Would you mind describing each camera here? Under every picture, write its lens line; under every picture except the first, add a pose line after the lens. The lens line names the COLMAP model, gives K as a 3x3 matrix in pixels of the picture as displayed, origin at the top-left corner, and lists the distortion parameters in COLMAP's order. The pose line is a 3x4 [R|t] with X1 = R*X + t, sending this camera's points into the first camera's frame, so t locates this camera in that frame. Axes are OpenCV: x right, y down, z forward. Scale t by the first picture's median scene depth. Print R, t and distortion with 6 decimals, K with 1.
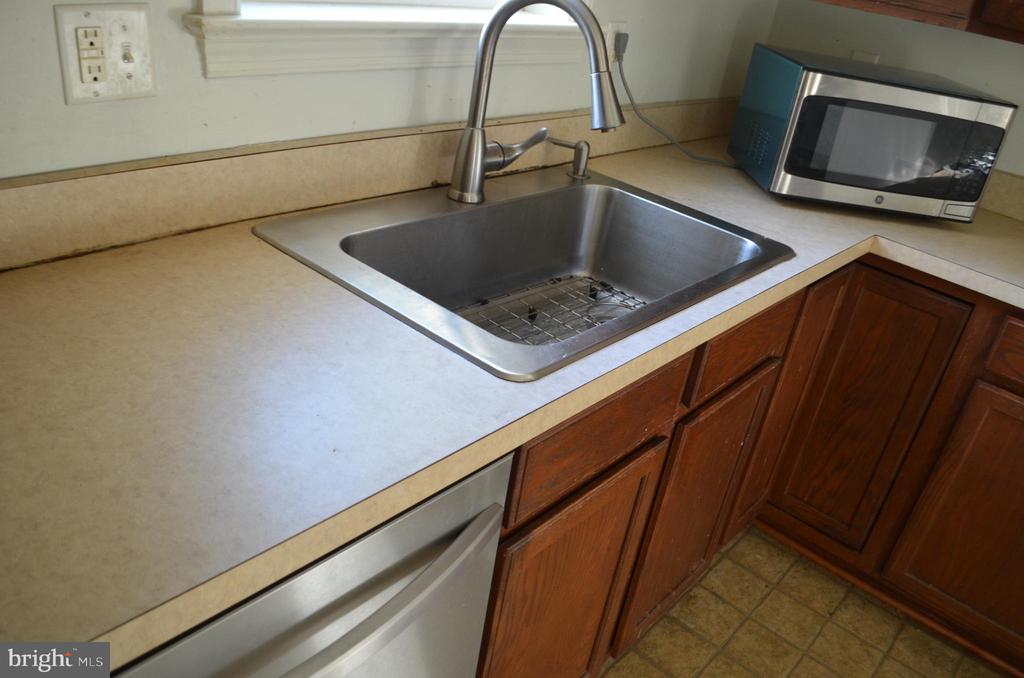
lens RADIAL K [[803.4, 0, 533.5], [0, 803.4, 346.1], [0, 0, 1]] dist [-0.083660, 0.010858]
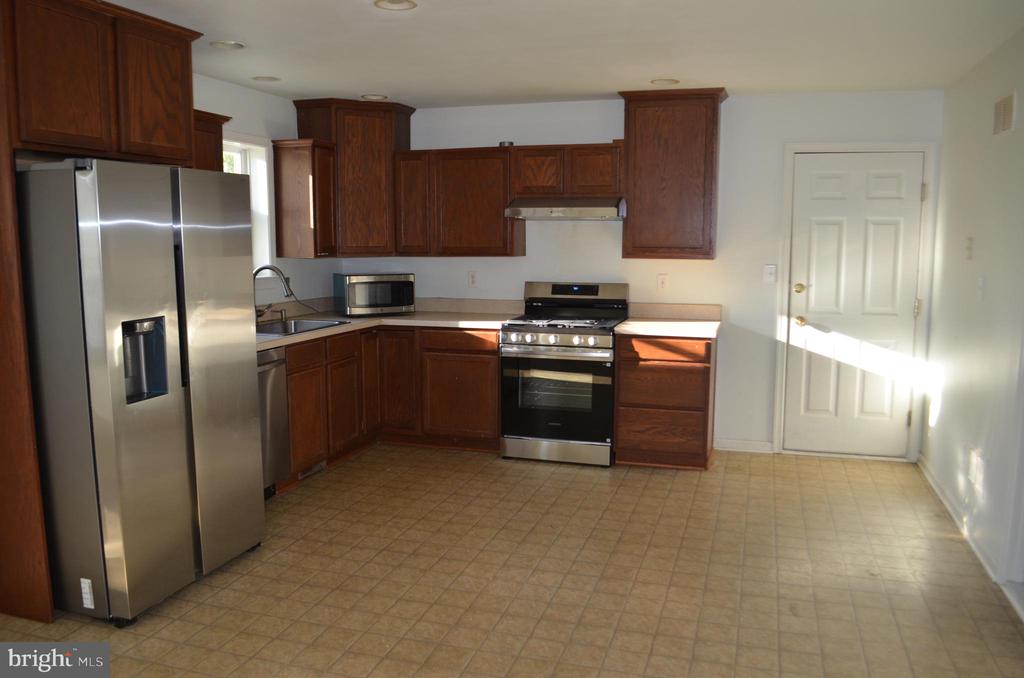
lens RADIAL K [[803.4, 0, 533.5], [0, 803.4, 346.1], [0, 0, 1]] dist [-0.083660, 0.010858]
pose [[0.904584, -0.203505, 0.374586, -0.249753], [0.313392, 0.913132, -0.260722, 1.008481], [-0.288988, 0.353237, 0.889781, -2.048536]]
